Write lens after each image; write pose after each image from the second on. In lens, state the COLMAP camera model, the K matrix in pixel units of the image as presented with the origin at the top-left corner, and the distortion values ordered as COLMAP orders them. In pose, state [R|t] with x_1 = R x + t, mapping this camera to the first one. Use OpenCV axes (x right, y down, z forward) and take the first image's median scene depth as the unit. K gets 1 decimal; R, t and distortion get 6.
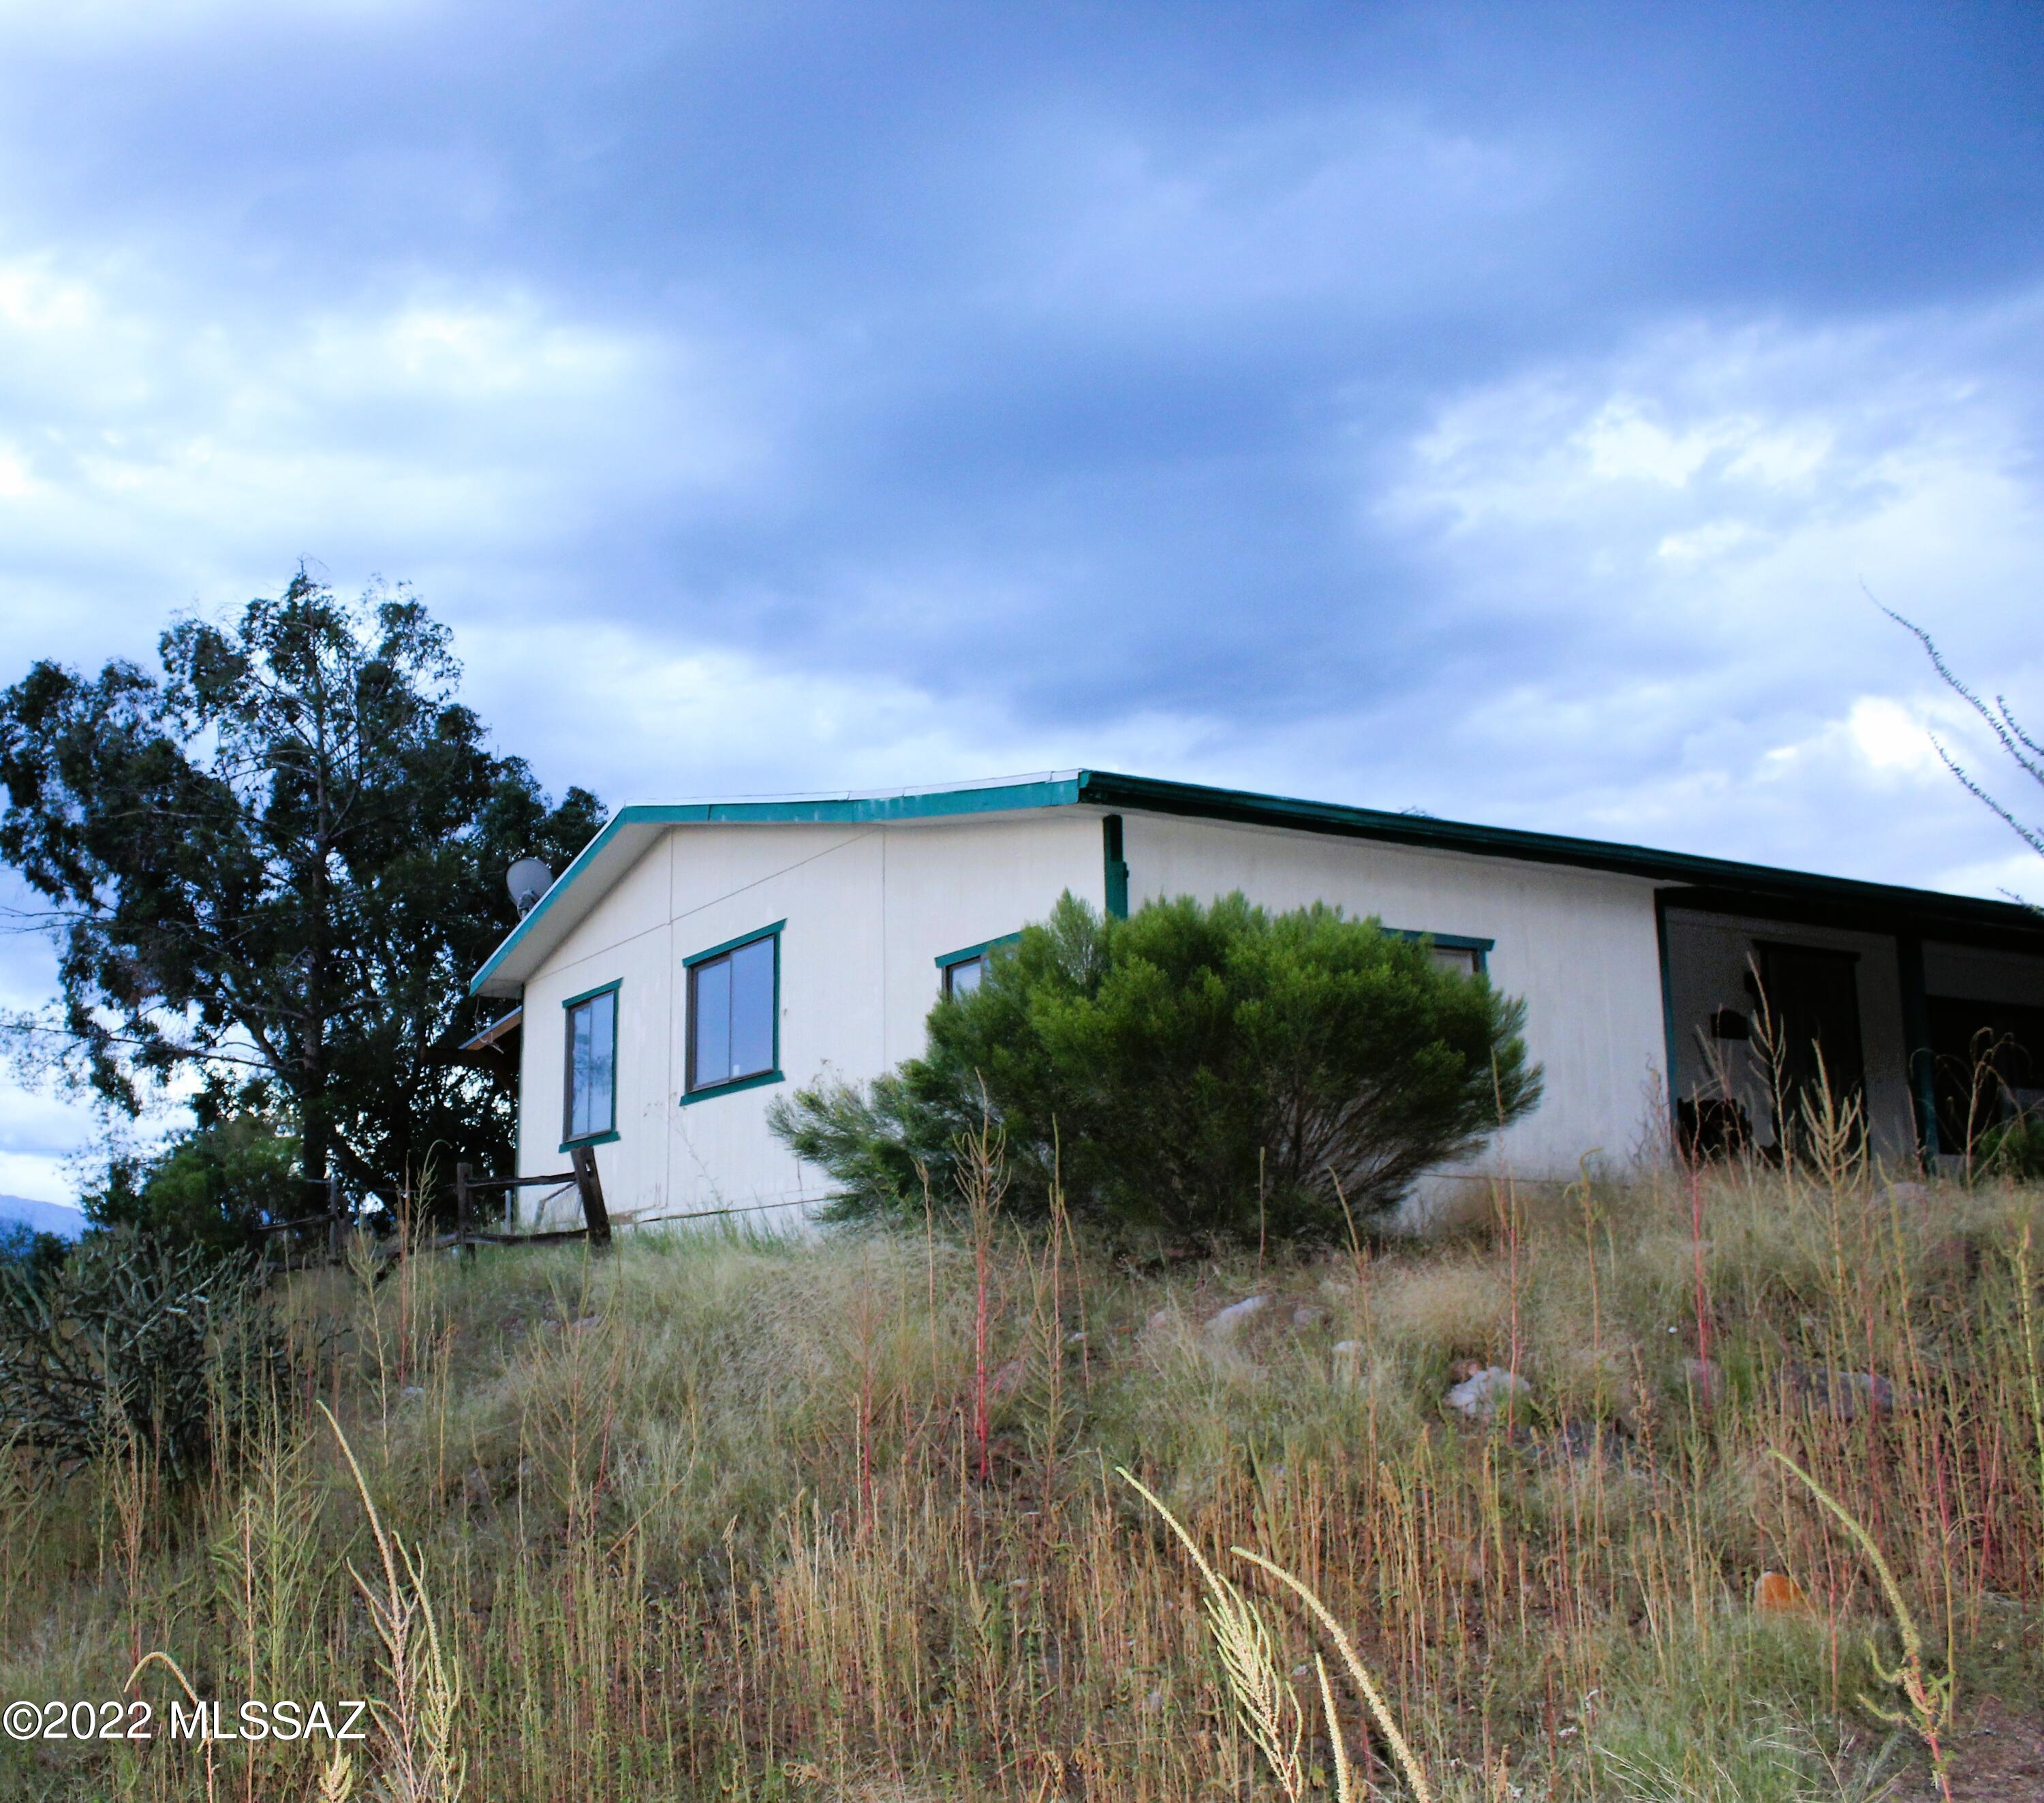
lens RADIAL K [[2200.8, 0, 1022.0], [0, 2200.8, 901.5], [0, 0, 1]] dist [-0.015211, -0.033532]
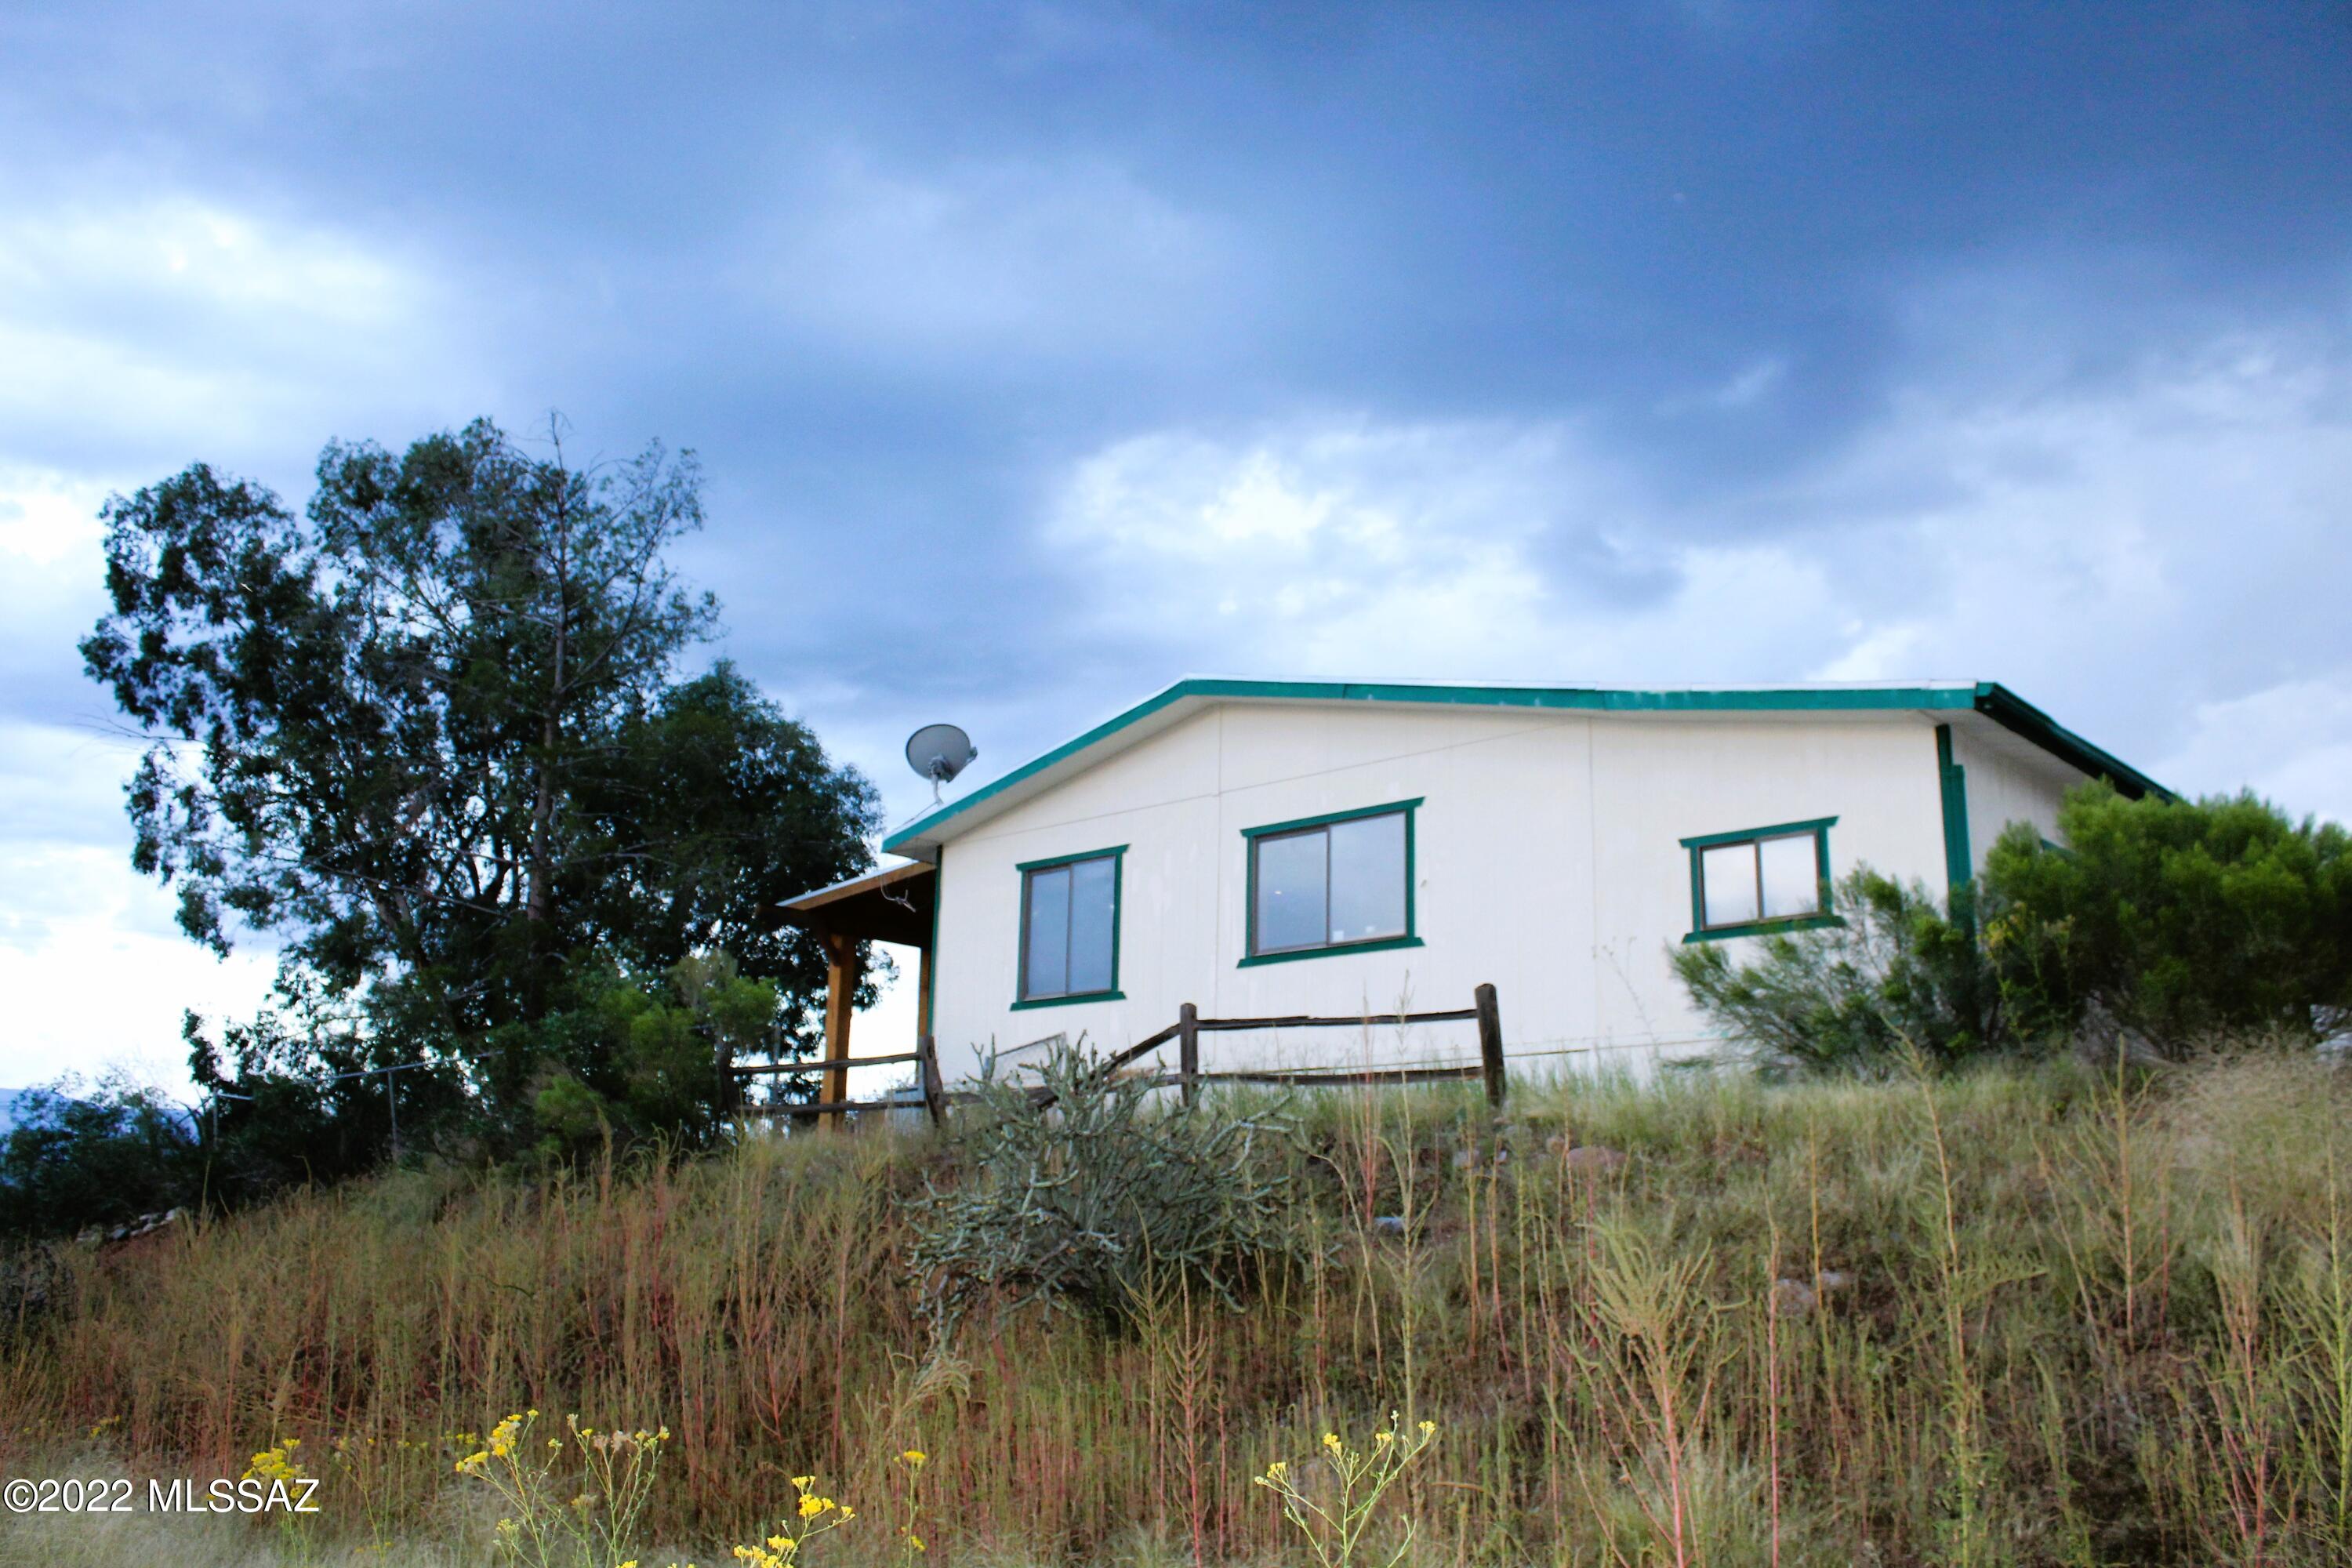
lens RADIAL K [[2024.6, 0, 1149.0], [0, 2024.6, 778.6], [0, 0, 1]] dist [-0.015928, -0.007119]
pose [[0.957706, 0.104352, 0.268160, -0.257740], [-0.091024, 0.993936, -0.061697, 0.037190], [-0.272972, 0.034679, 0.961397, 0.051211]]
